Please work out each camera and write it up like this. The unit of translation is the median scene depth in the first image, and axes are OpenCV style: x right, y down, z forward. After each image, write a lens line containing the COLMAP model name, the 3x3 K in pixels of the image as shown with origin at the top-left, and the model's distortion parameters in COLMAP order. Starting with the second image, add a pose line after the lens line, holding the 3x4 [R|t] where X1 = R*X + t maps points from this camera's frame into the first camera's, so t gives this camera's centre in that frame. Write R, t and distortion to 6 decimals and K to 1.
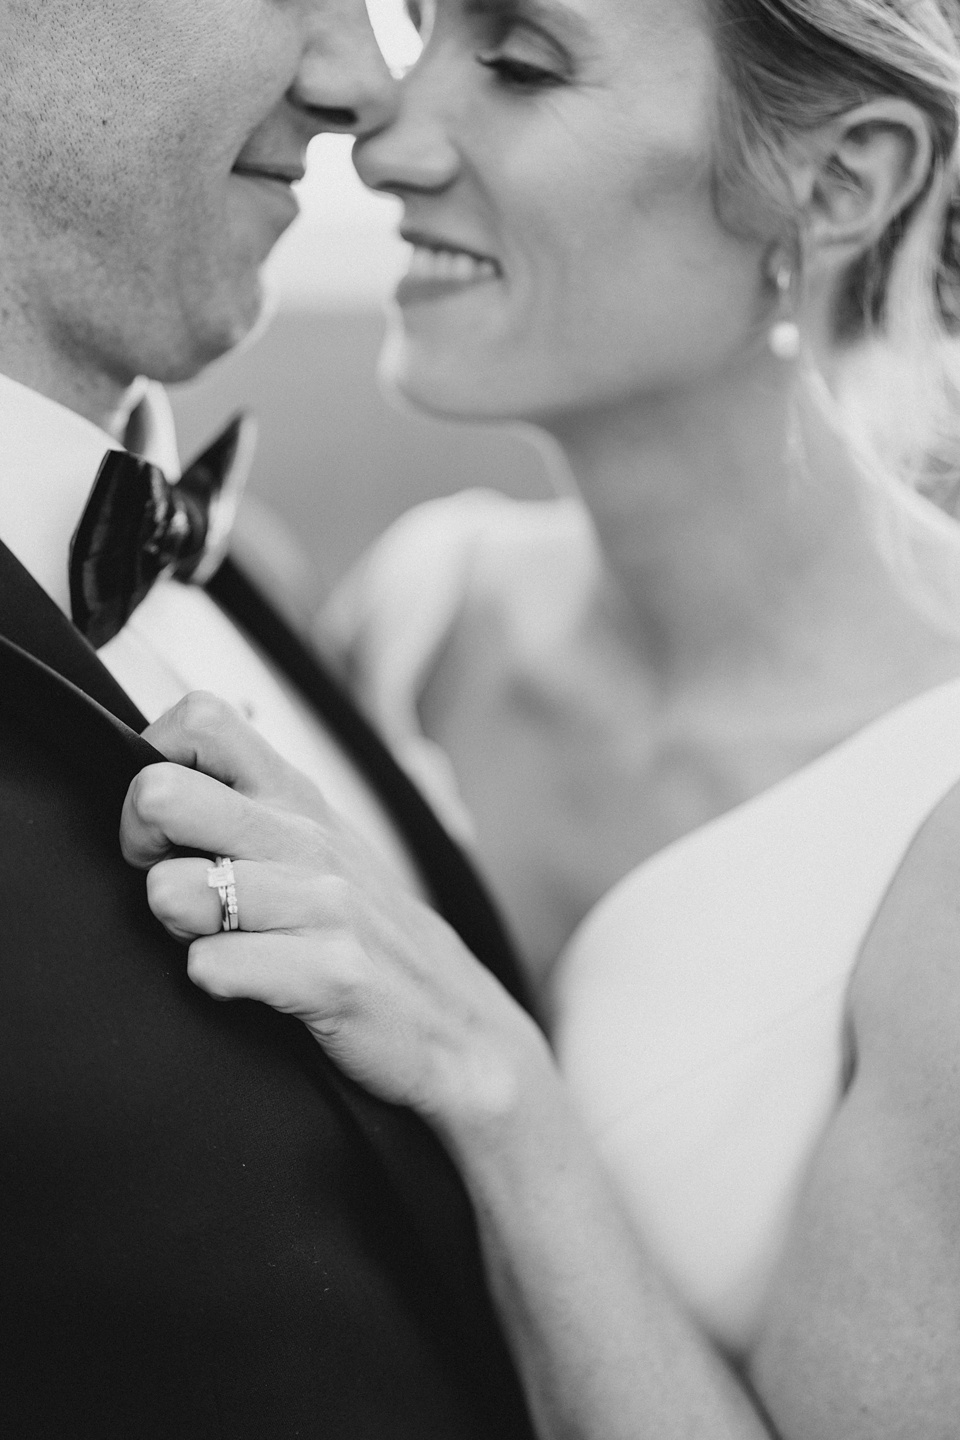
lens RADIAL K [[2287.5, 0, 480.0], [0, 2287.5, 720.0], [0, 0, 1]] dist [-0.140461, -0.011832]
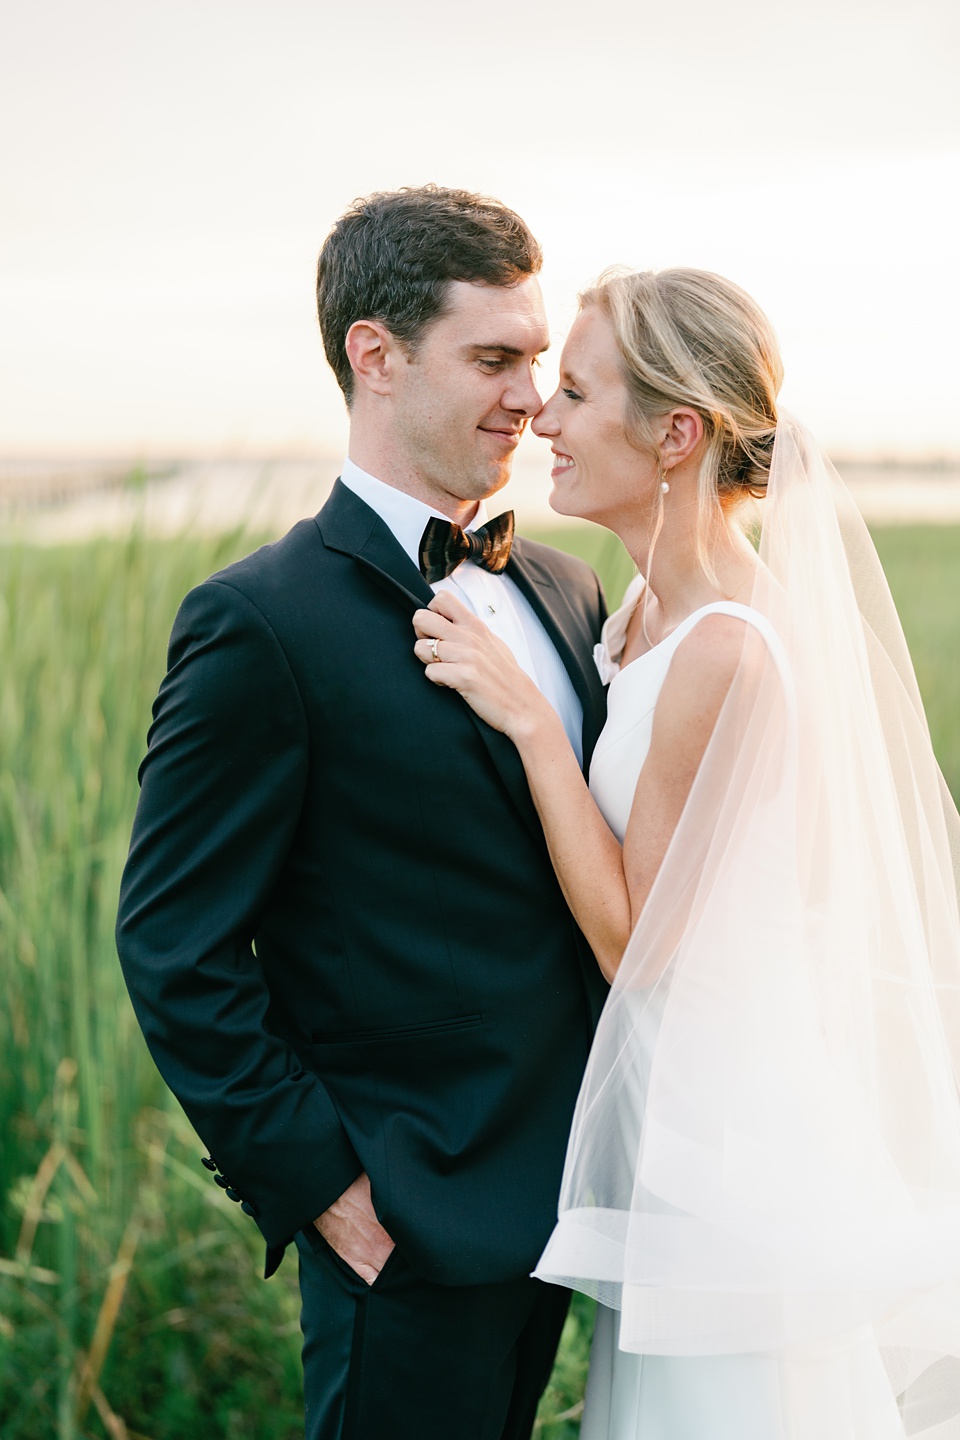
lens RADIAL K [[2287.5, 0, 480.0], [0, 2287.5, 720.0], [0, 0, 1]] dist [-0.140461, -0.011832]
pose [[0.870699, 0.061944, -0.487900, 1.452911], [-0.099749, 0.993661, -0.051854, 0.318191], [0.481595, 0.093816, 0.871358, -1.711299]]
